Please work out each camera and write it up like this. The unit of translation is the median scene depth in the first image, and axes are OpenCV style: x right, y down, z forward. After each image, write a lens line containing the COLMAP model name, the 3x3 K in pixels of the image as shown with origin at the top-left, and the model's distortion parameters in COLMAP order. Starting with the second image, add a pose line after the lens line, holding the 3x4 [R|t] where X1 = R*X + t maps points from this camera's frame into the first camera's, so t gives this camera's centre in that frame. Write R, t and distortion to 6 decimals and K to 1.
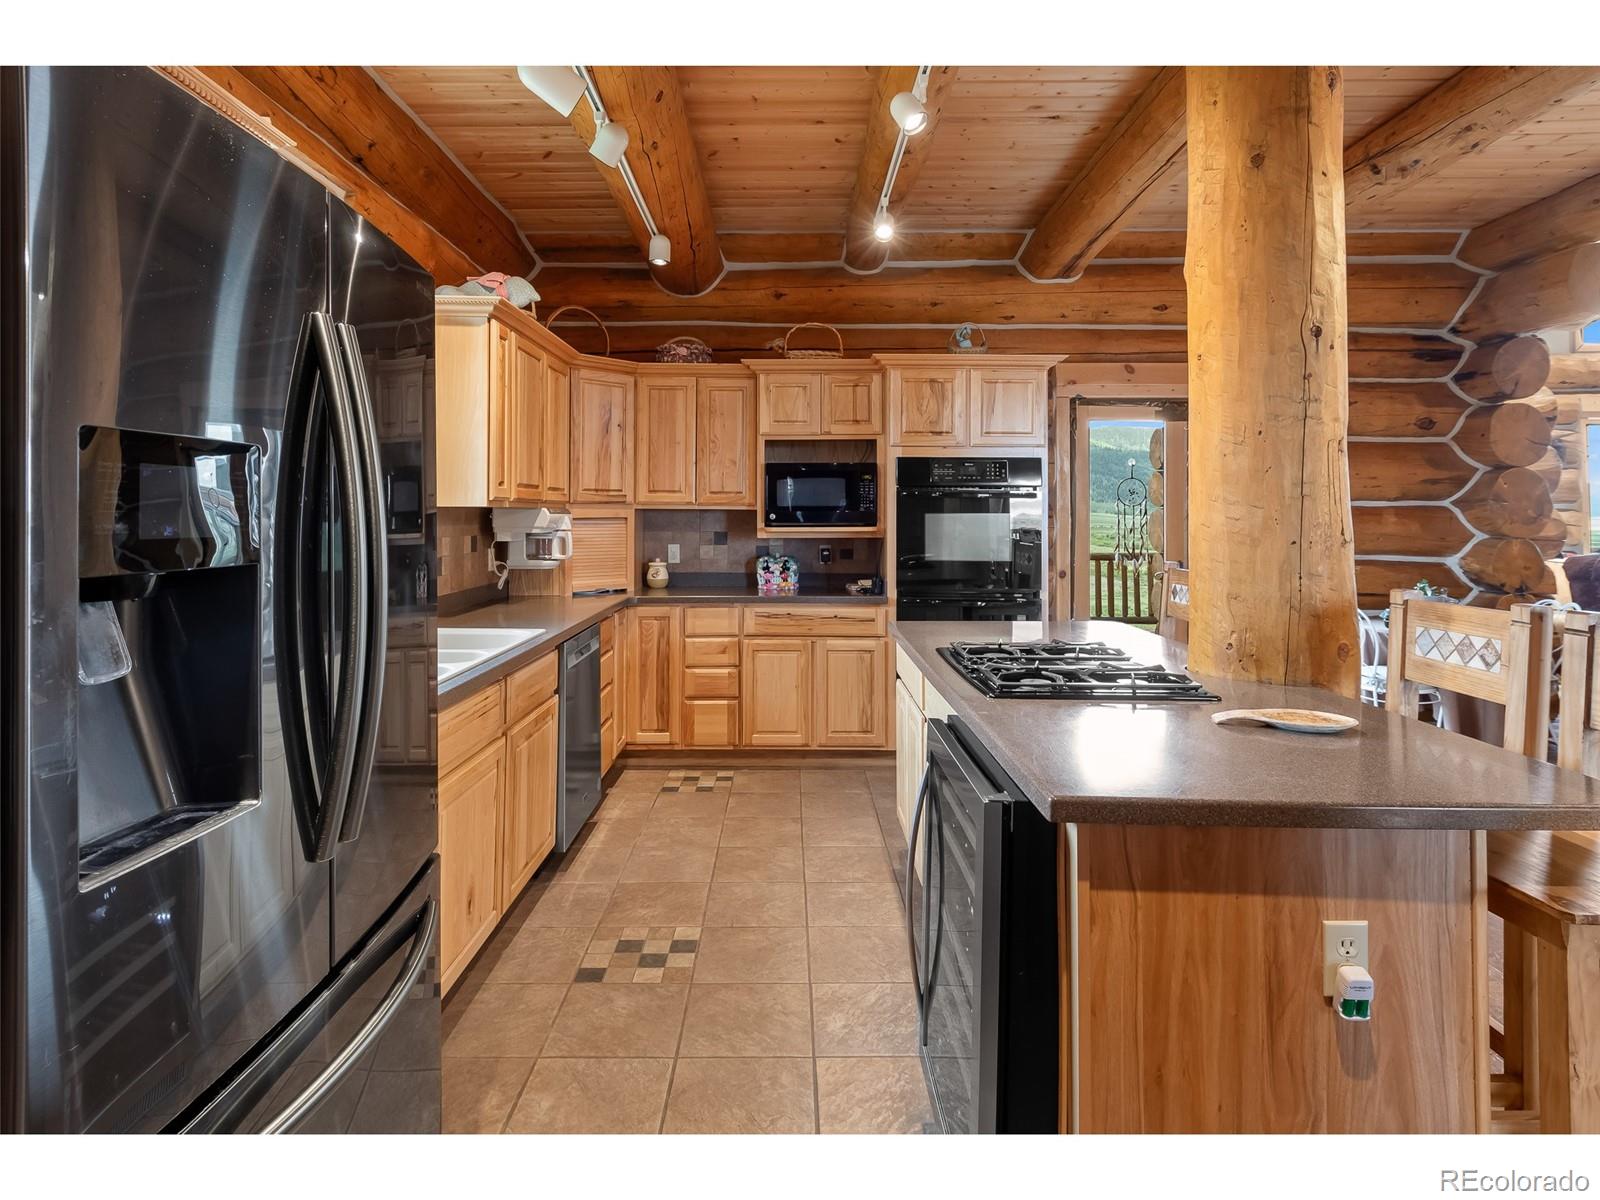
lens RADIAL K [[851.9, 0, 805.8], [0, 851.9, 567.2], [0, 0, 1]] dist [0.002203, -0.000986]
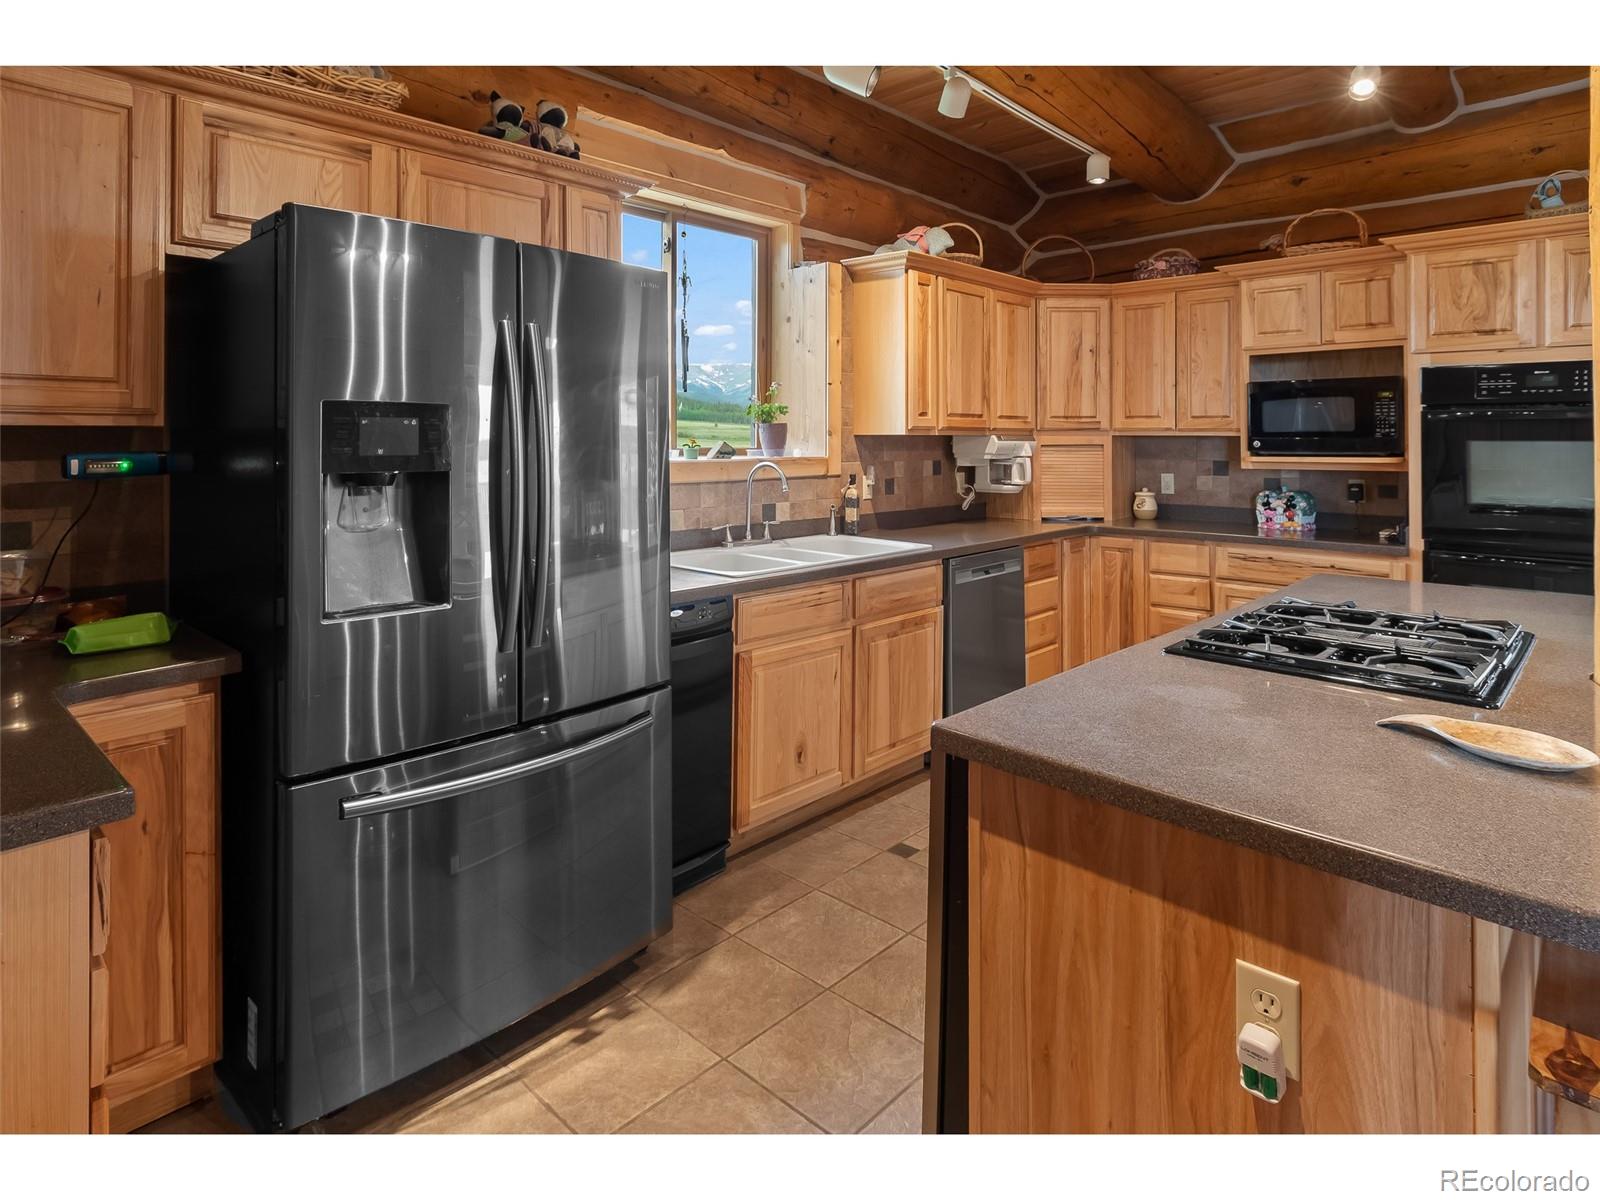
lens RADIAL K [[868.9, 0, 793.8], [0, 868.9, 514.9], [0, 0, 1]] dist [0.000405, -0.002308]
pose [[0.726127, 0.059207, -0.685007, 0.233617], [-0.043103, 0.998246, 0.040591, -0.003324], [0.686208, 0.000052, 0.727405, 0.036535]]
